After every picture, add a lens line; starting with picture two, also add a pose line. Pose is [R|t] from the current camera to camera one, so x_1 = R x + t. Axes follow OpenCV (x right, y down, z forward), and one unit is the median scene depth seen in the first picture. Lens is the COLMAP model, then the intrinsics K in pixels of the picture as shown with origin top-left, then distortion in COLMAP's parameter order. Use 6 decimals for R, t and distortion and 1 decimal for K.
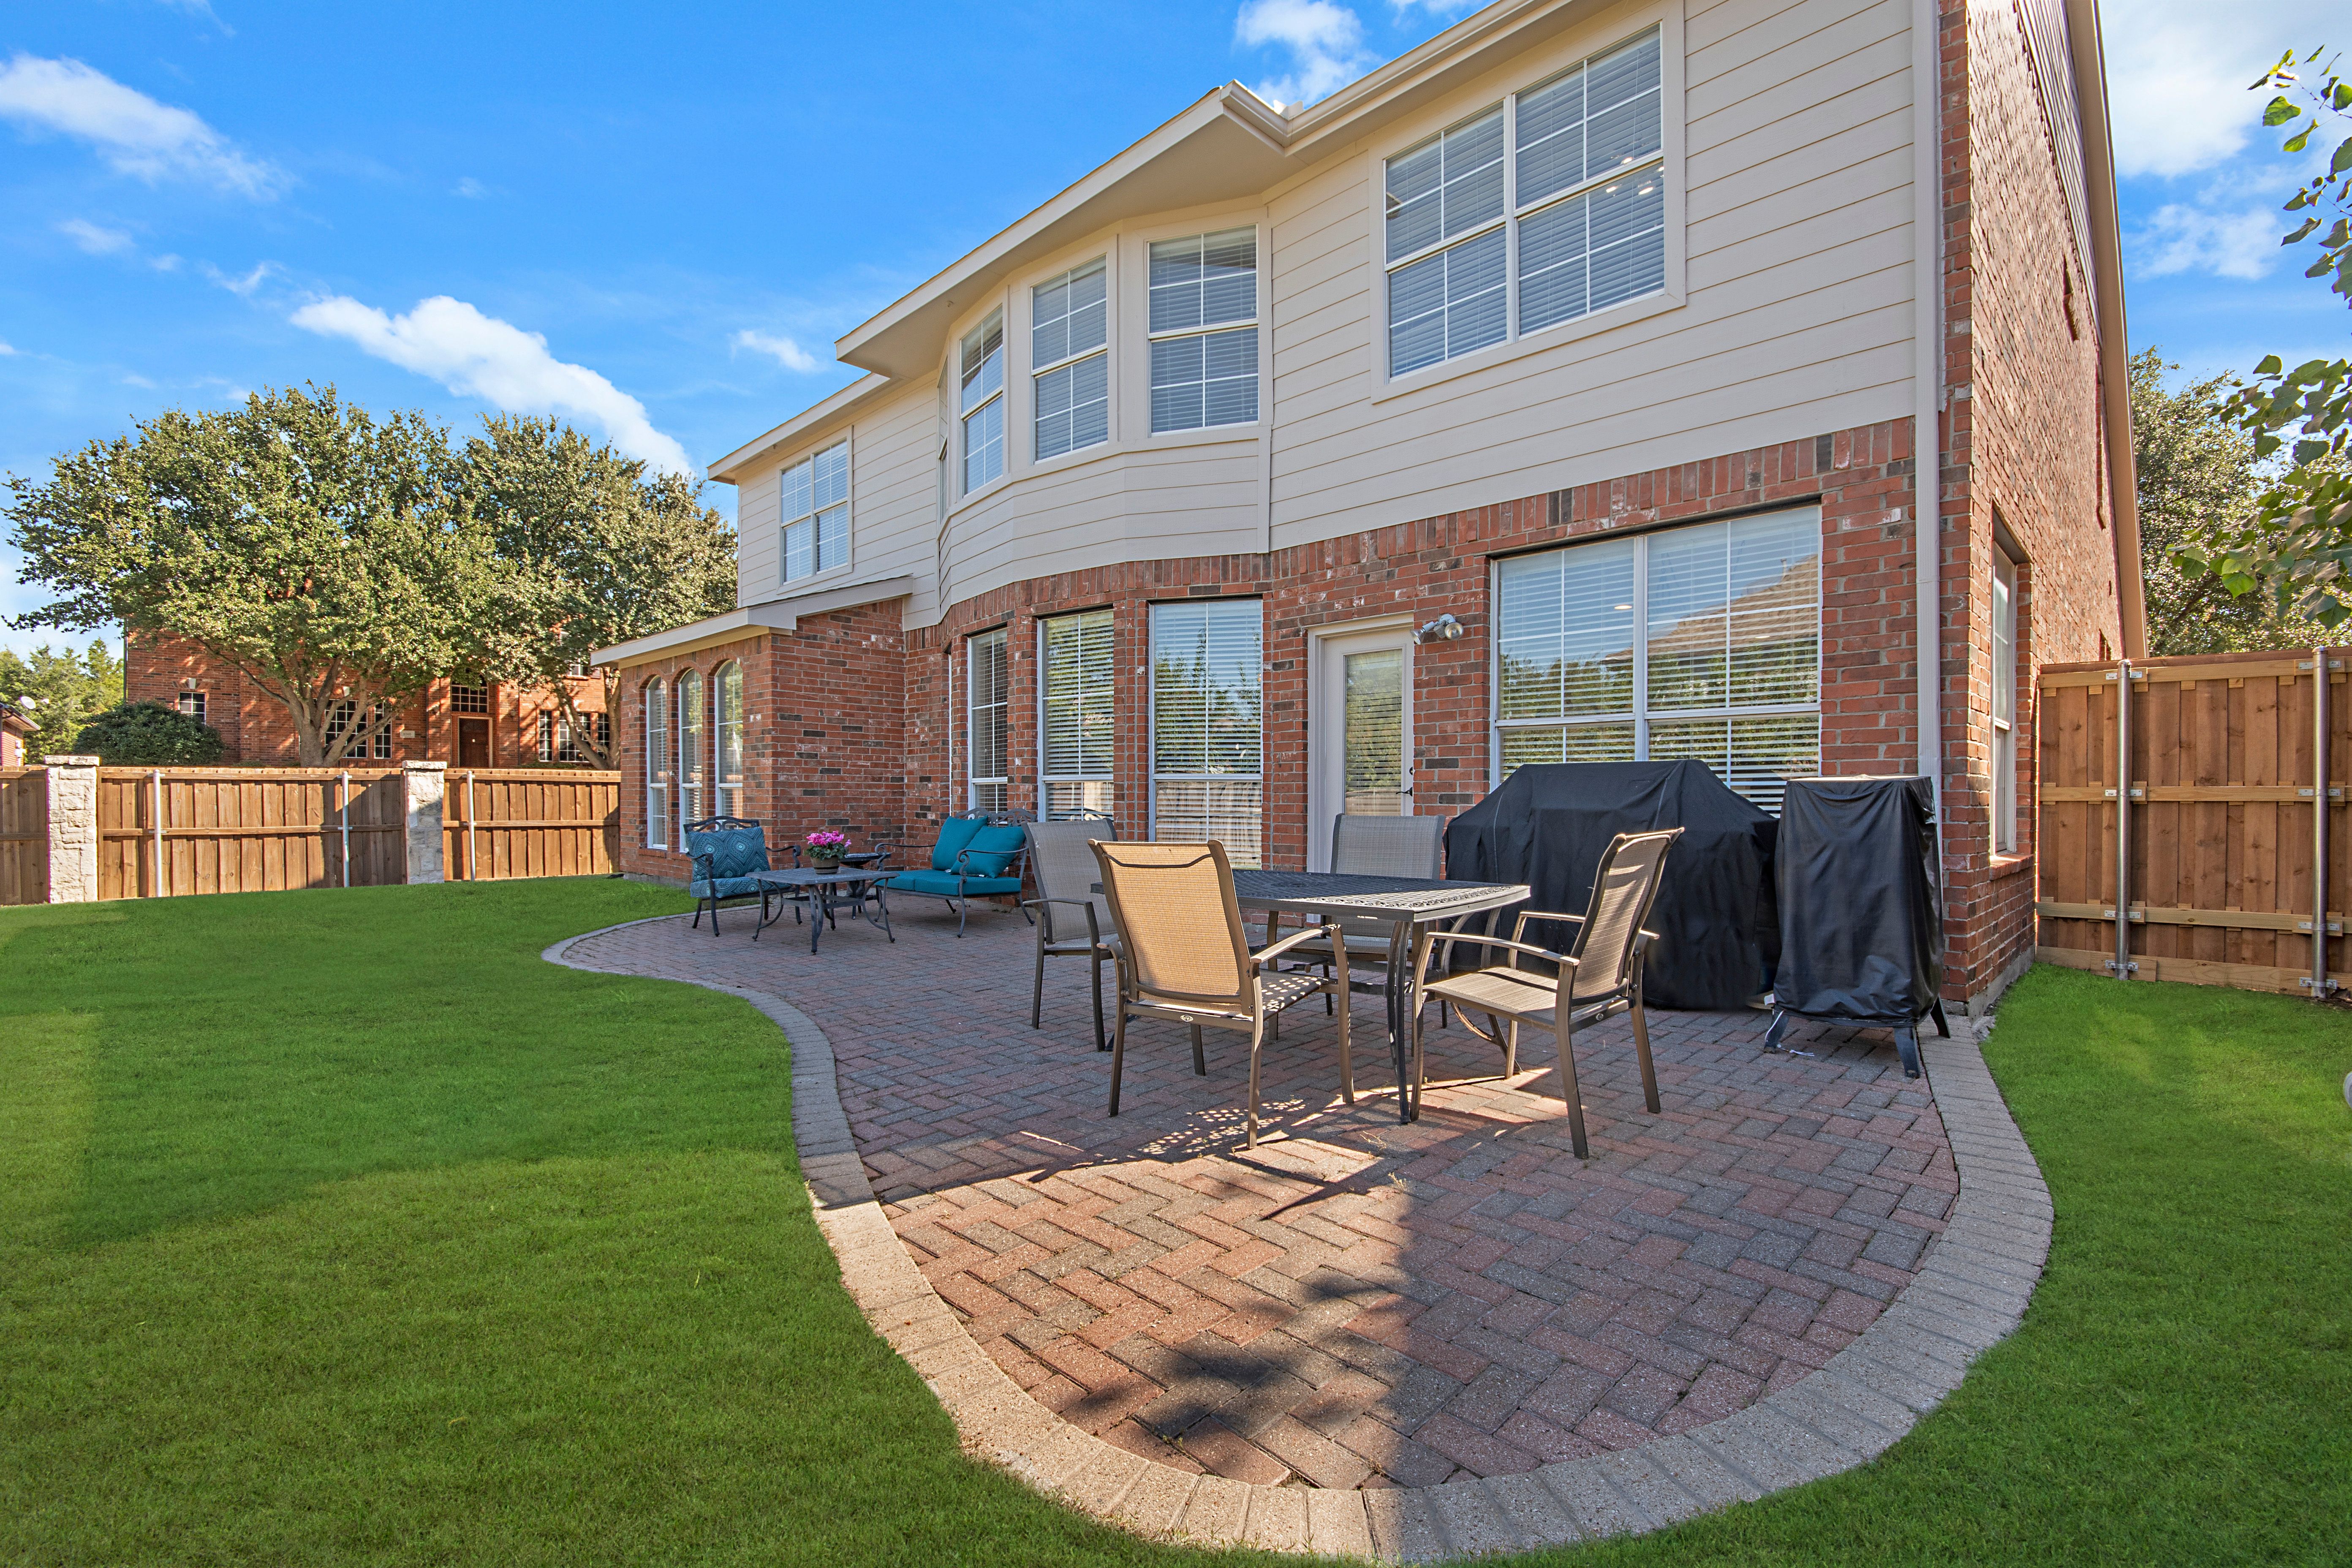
lens RADIAL K [[1048.8, 0, 1180.3], [0, 1048.8, 797.8], [0, 0, 1]] dist [-0.001629, 0.000267]
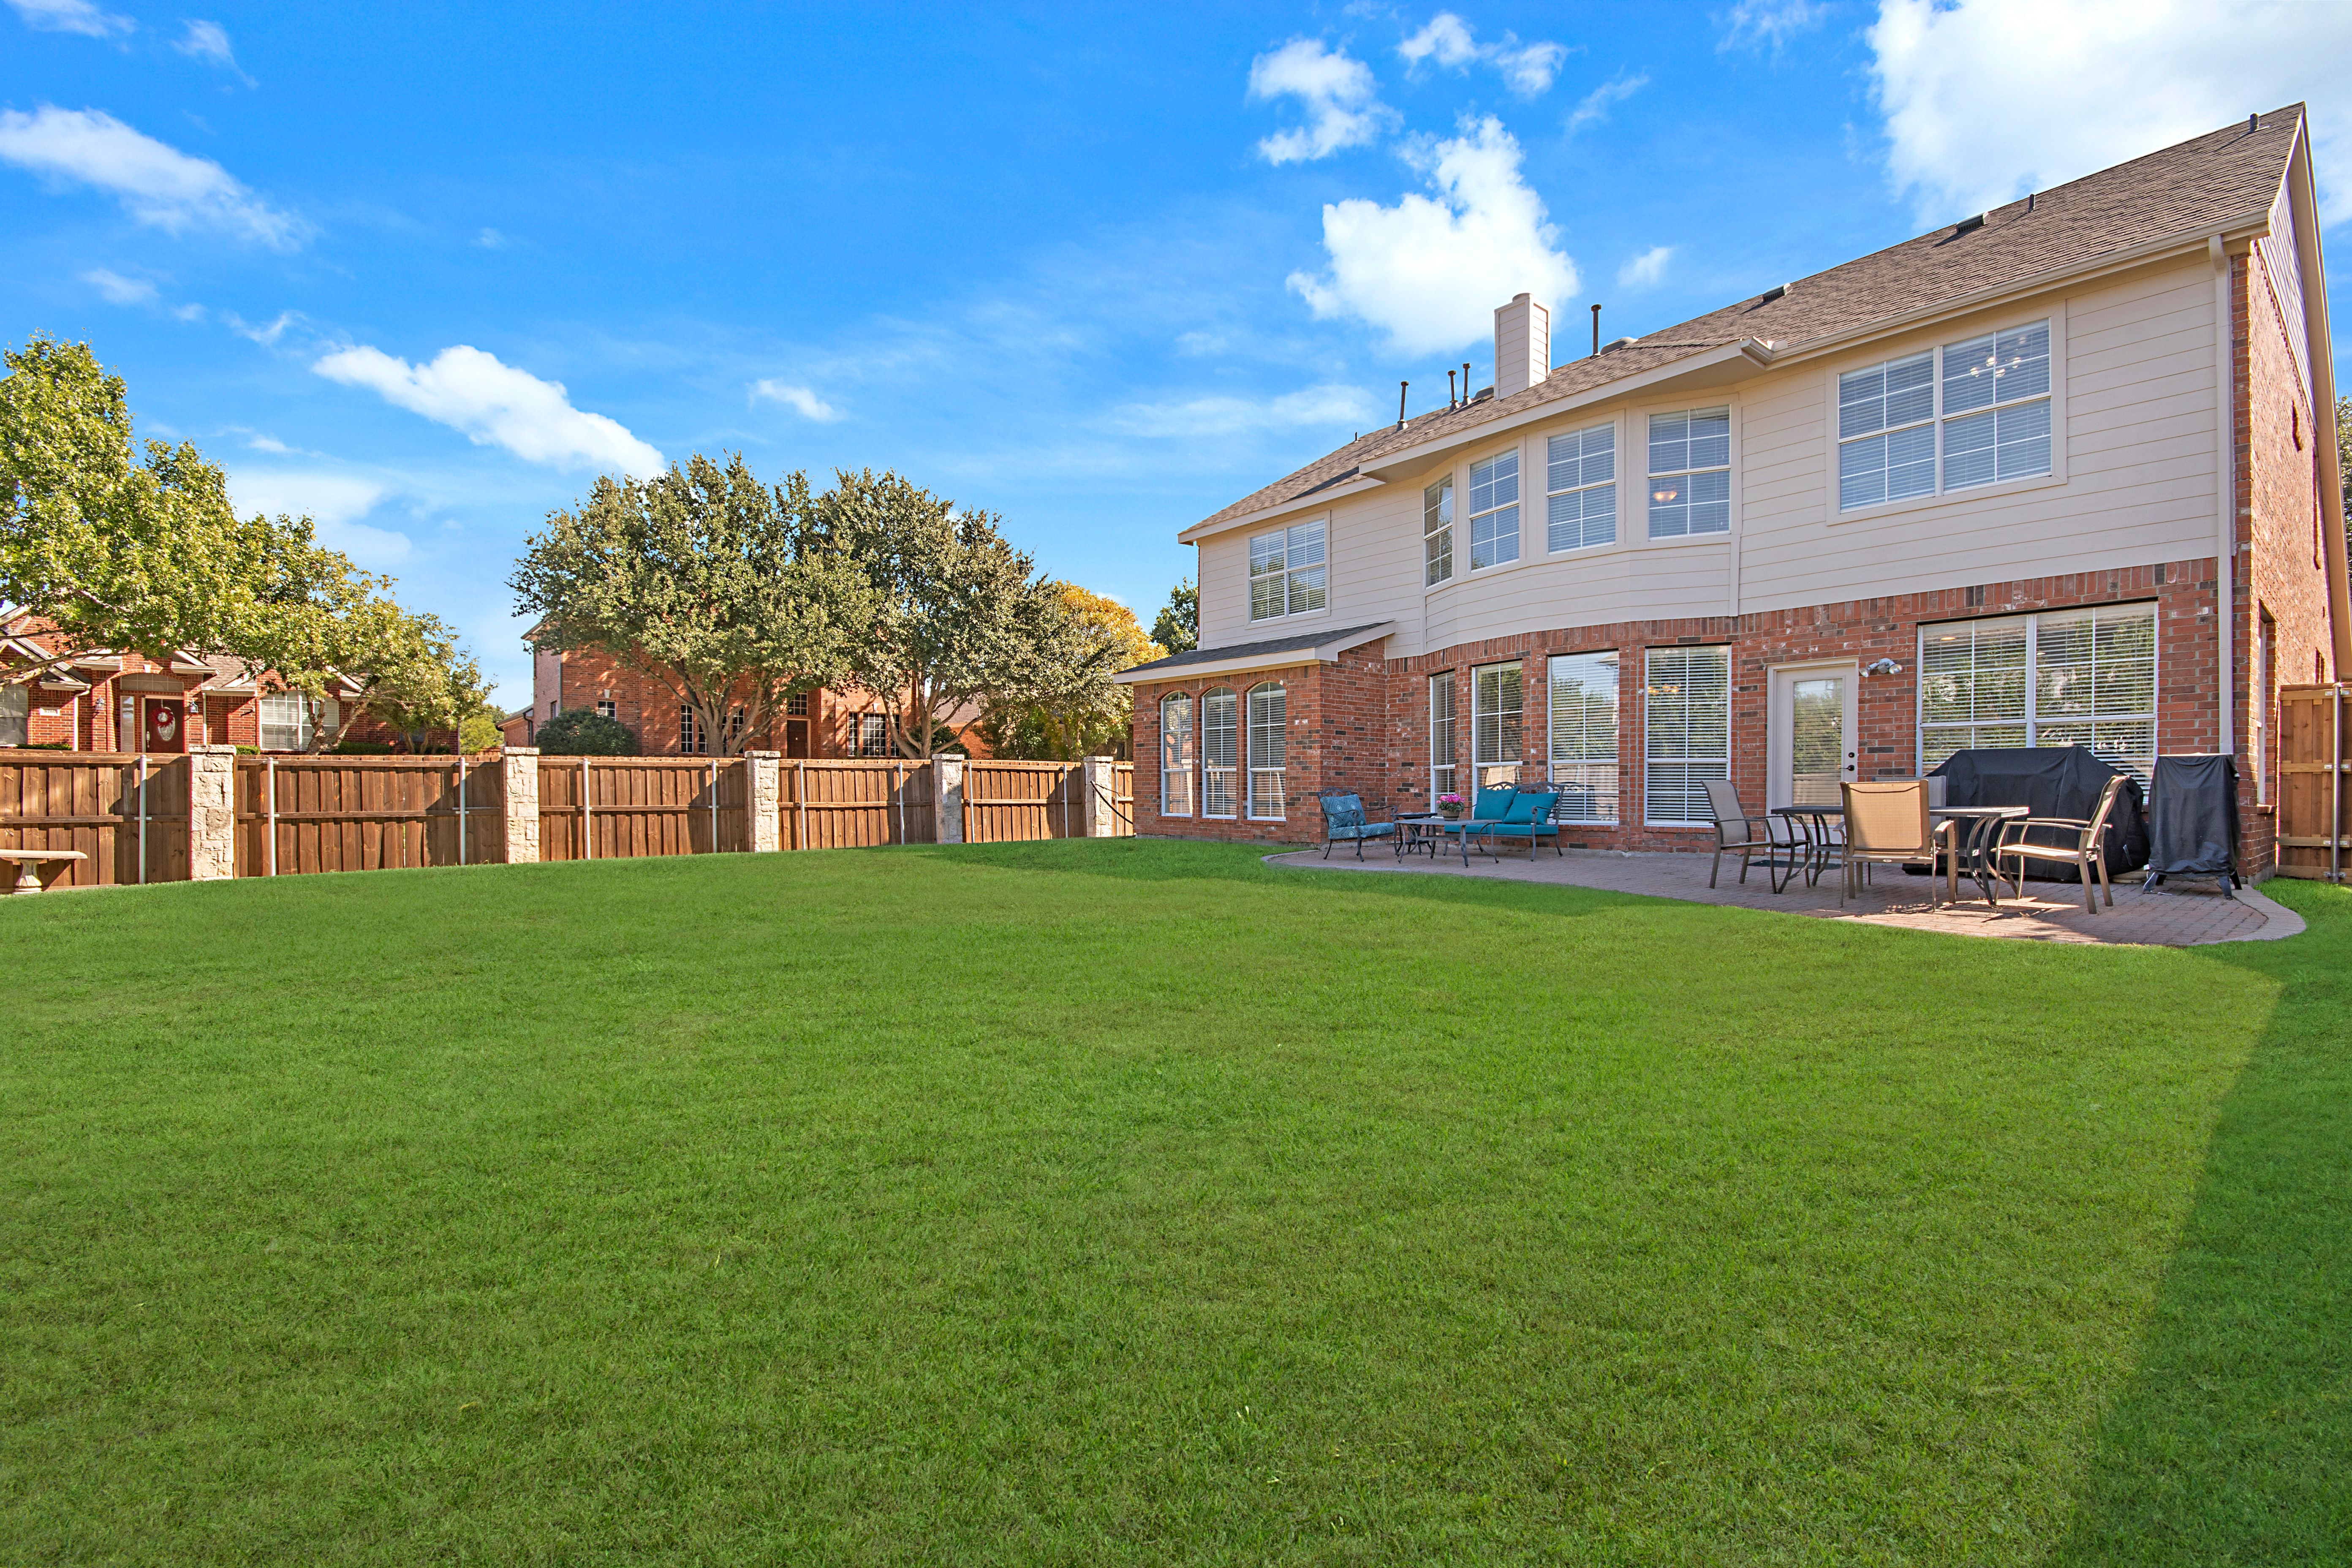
lens RADIAL K [[1053.4, 0, 1175.6], [0, 1053.4, 799.3], [0, 0, 1]] dist [0.027998, -0.021544]
pose [[0.995325, 0.000213, -0.096579, -0.678021], [0.000436, 0.999978, 0.006692, 0.032527], [0.096578, -0.006703, 0.995303, -0.743416]]
